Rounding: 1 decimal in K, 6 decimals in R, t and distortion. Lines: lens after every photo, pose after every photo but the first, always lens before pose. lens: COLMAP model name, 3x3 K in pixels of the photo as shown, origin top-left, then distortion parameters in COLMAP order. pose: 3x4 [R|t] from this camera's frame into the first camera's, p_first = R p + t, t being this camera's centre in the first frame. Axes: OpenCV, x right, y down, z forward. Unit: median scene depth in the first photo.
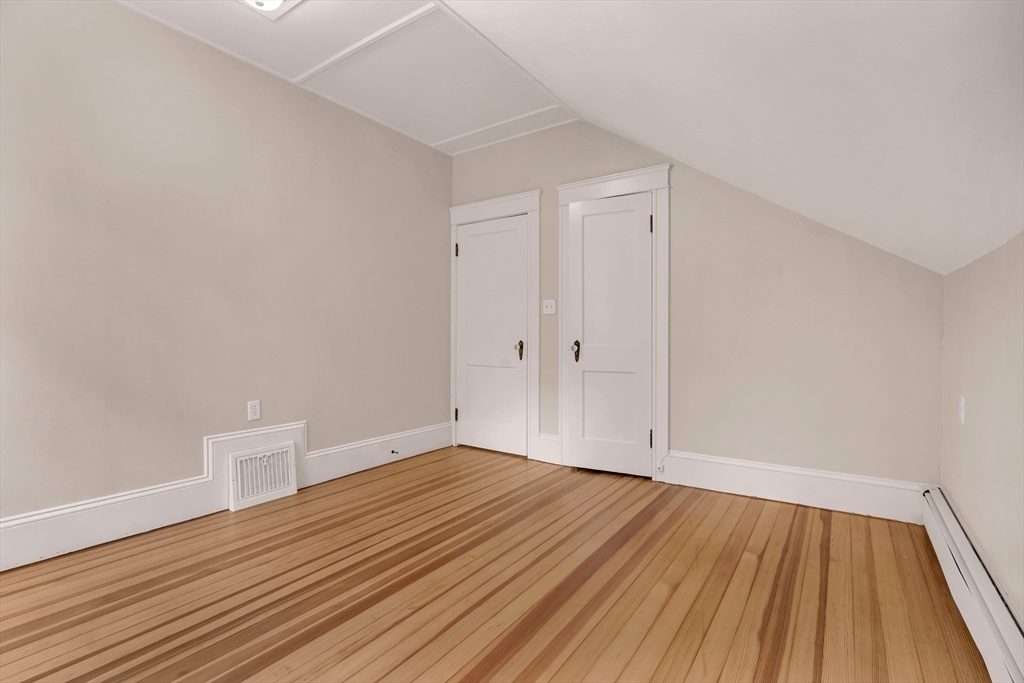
lens RADIAL K [[466.7, 0, 512.0], [0, 466.7, 341.5], [0, 0, 1]] dist [-0.010373, 0.000005]
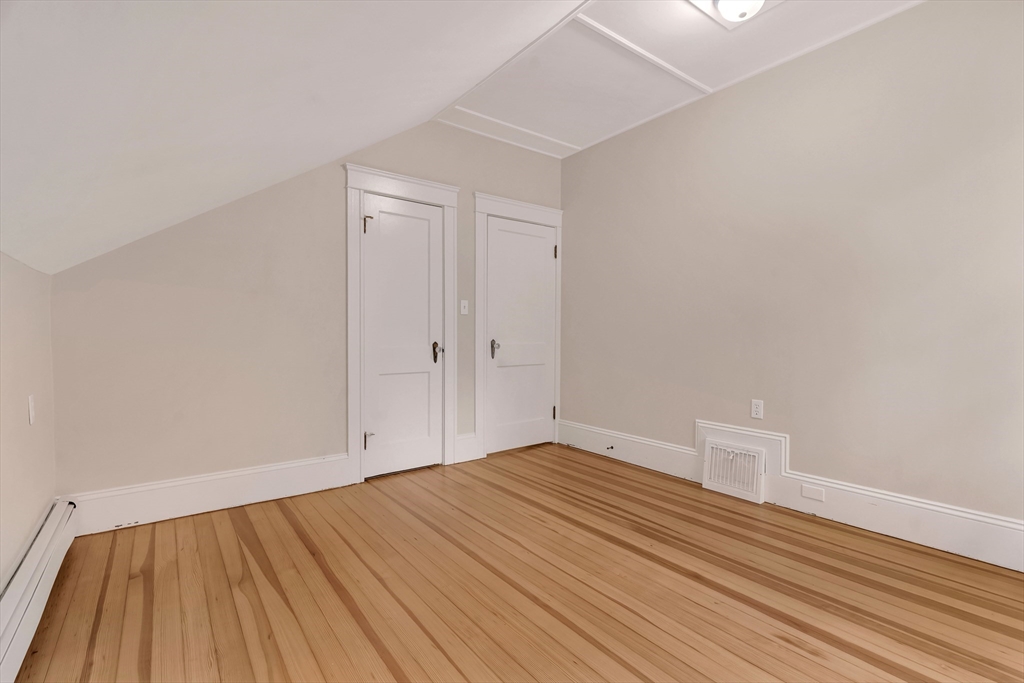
lens RADIAL K [[466.7, 0, 512.0], [0, 466.7, 341.5], [0, 0, 1]] dist [-0.010373, 0.000005]
pose [[0.309803, -0.011140, 0.950735, -0.847028], [0.021044, 0.999767, 0.004858, -0.002868], [-0.950568, 0.018502, 0.309965, 0.587144]]
